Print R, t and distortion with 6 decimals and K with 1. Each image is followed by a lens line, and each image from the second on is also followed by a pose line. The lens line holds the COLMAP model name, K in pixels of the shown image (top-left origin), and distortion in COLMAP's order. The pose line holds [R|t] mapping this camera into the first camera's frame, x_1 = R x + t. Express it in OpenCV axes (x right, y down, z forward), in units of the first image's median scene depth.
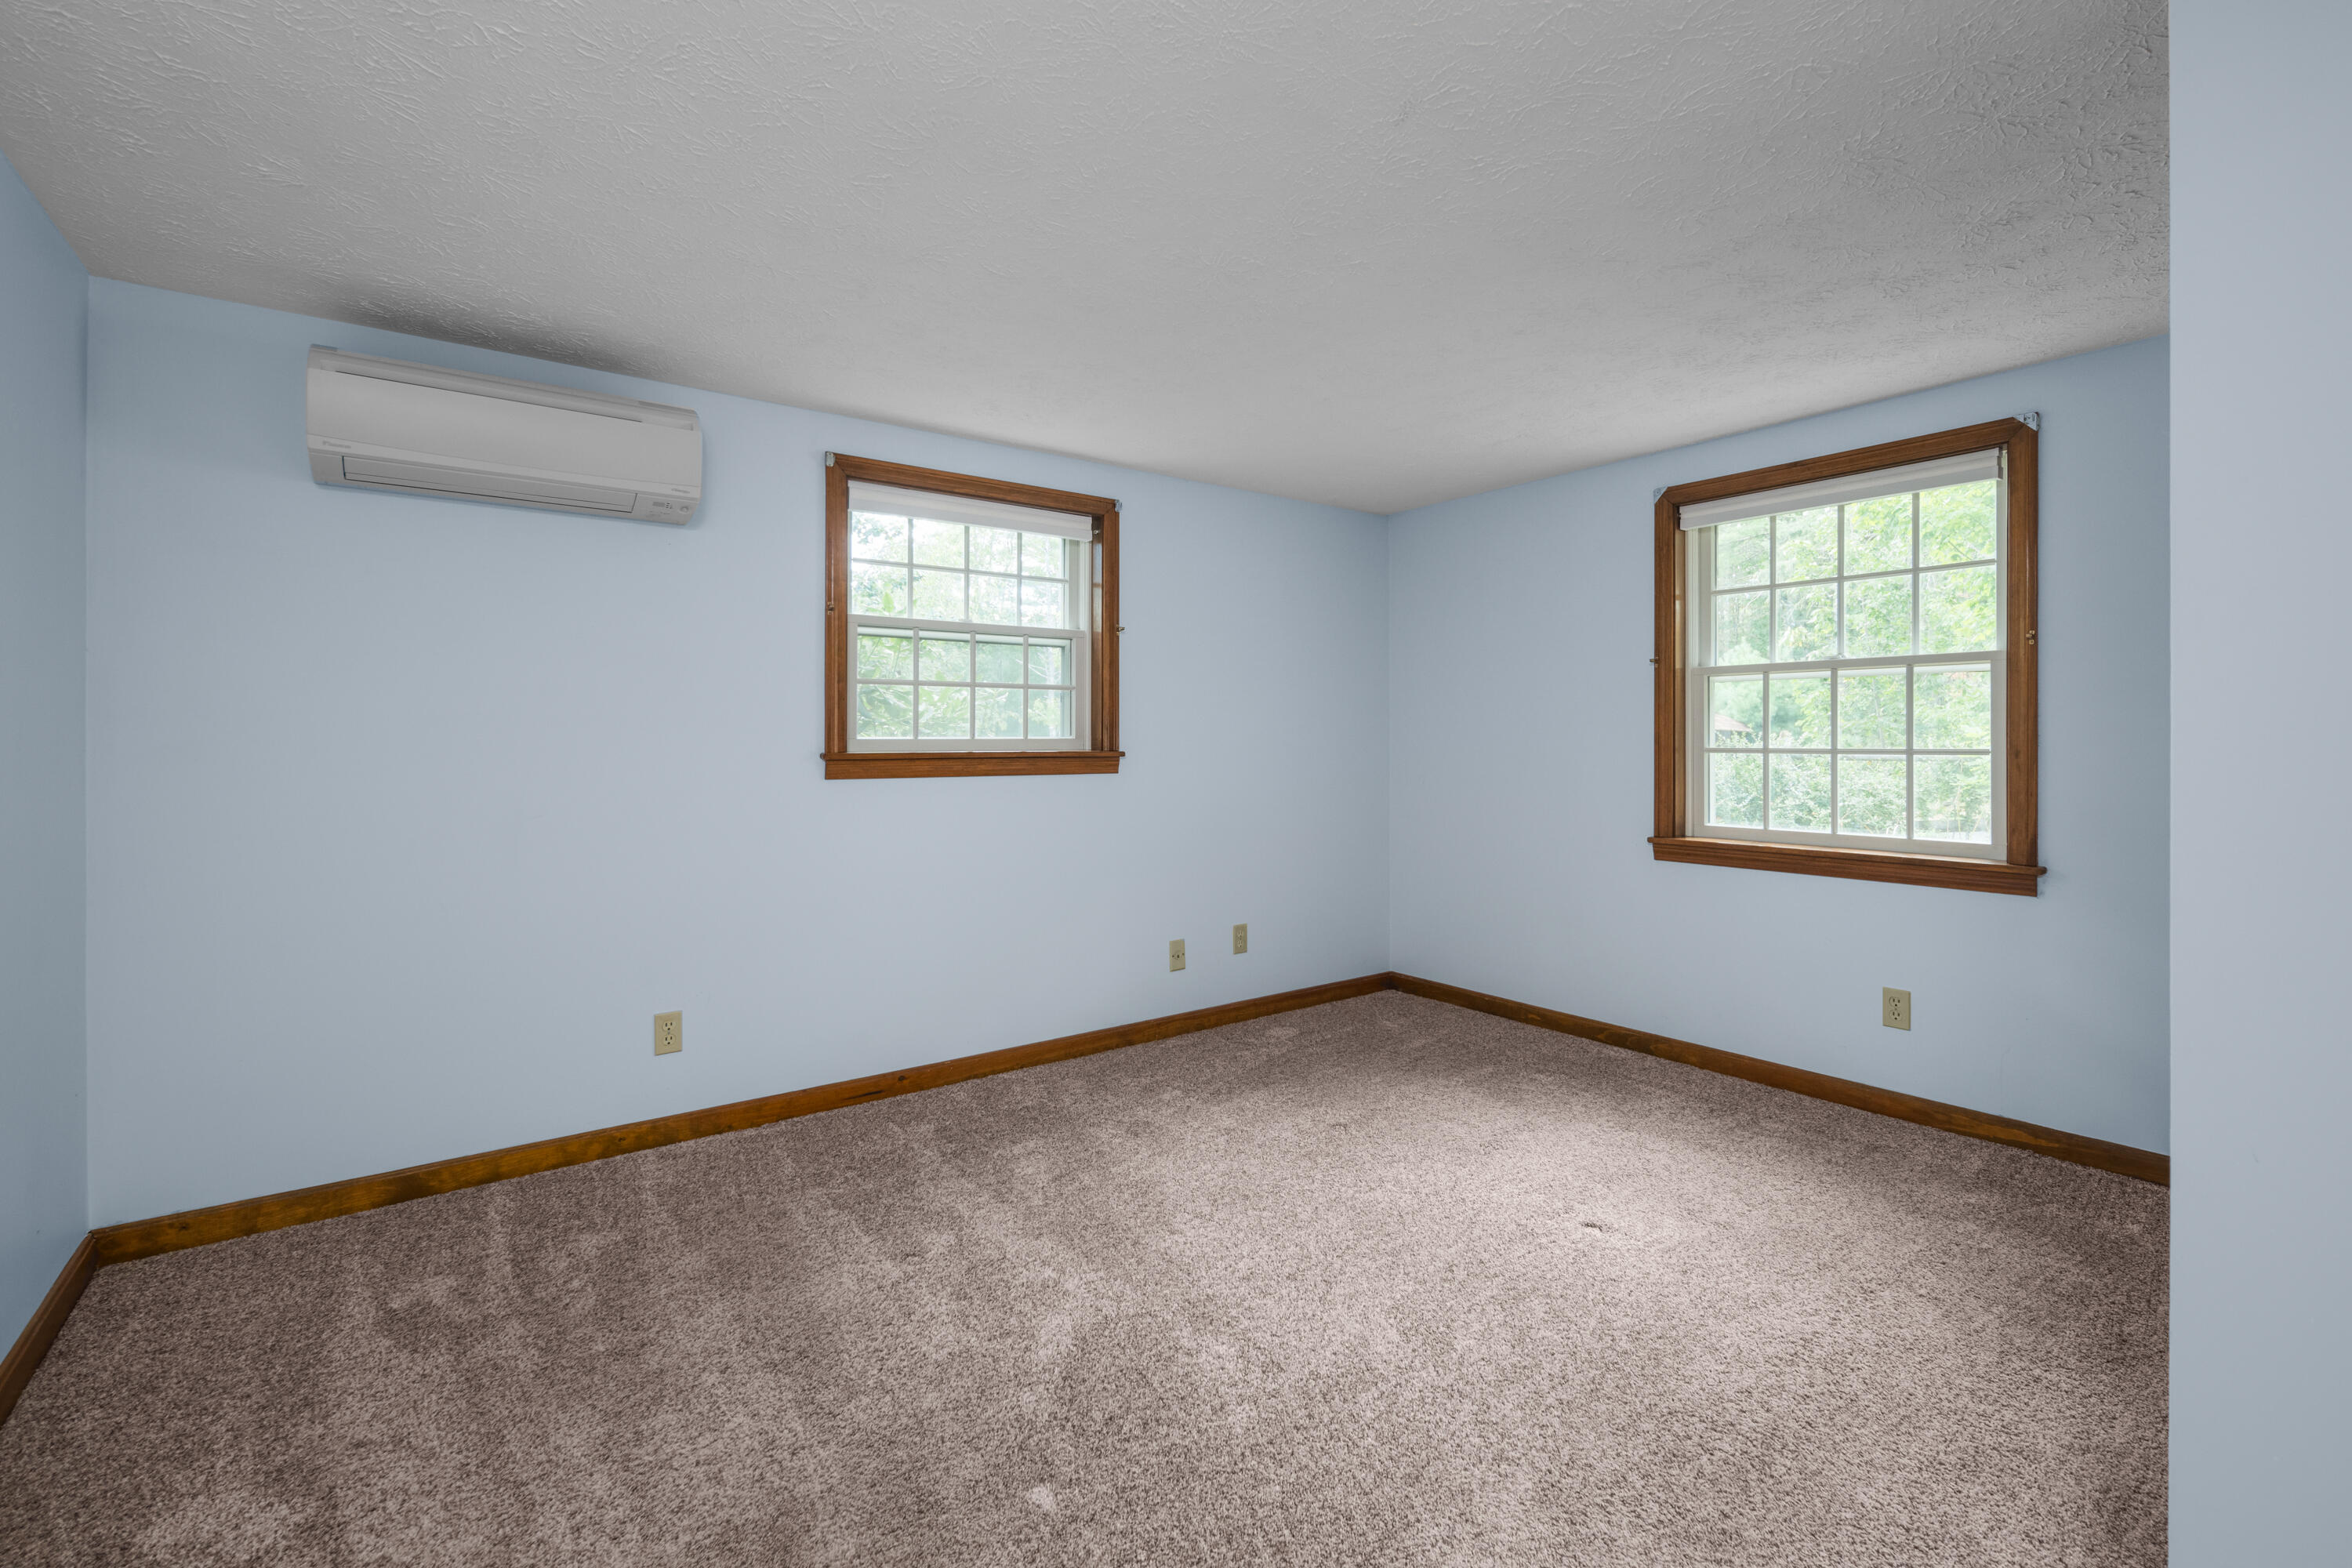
lens RADIAL K [[1036.3, 0, 1178.7], [0, 1036.3, 744.9], [0, 0, 1]] dist [0.000058, 0.000112]
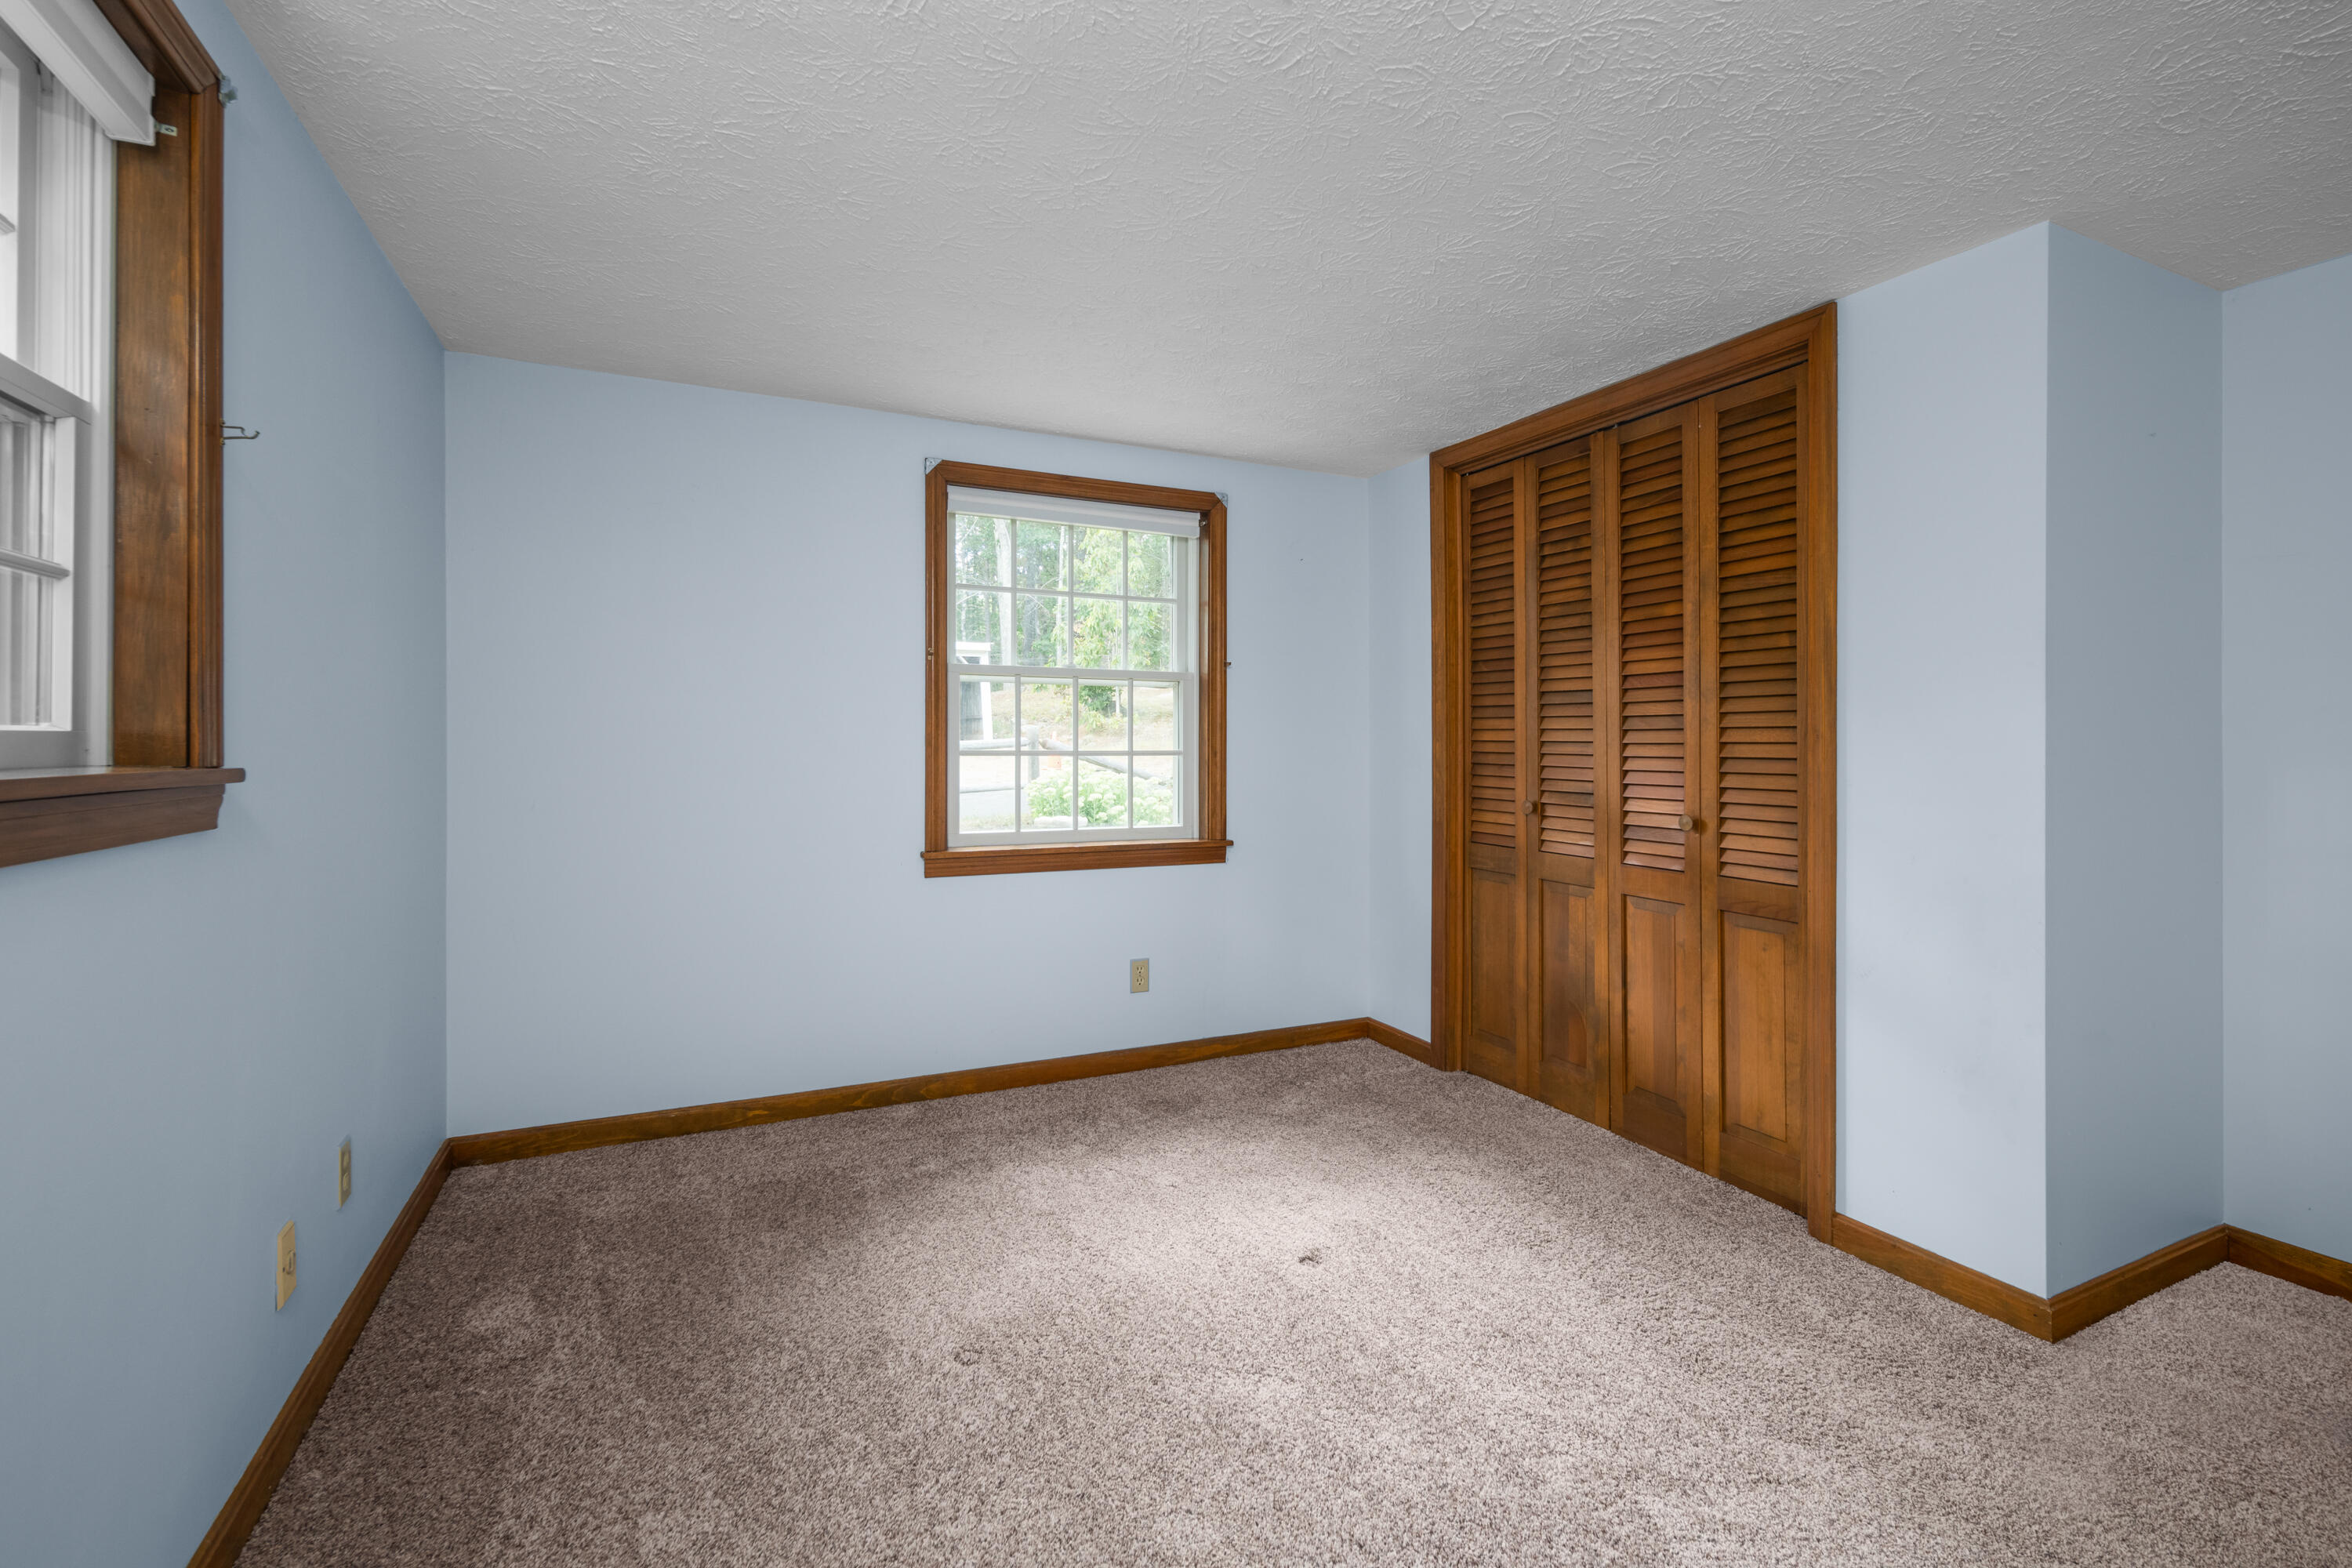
lens RADIAL K [[1036.3, 0, 1178.7], [0, 1036.3, 744.9], [0, 0, 1]] dist [0.000058, 0.000112]
pose [[0.184918, -0.000064, 0.982754, -0.427262], [-0.001303, 0.999999, 0.000310, -0.003077], [-0.982753, -0.001337, 0.184918, 0.729110]]
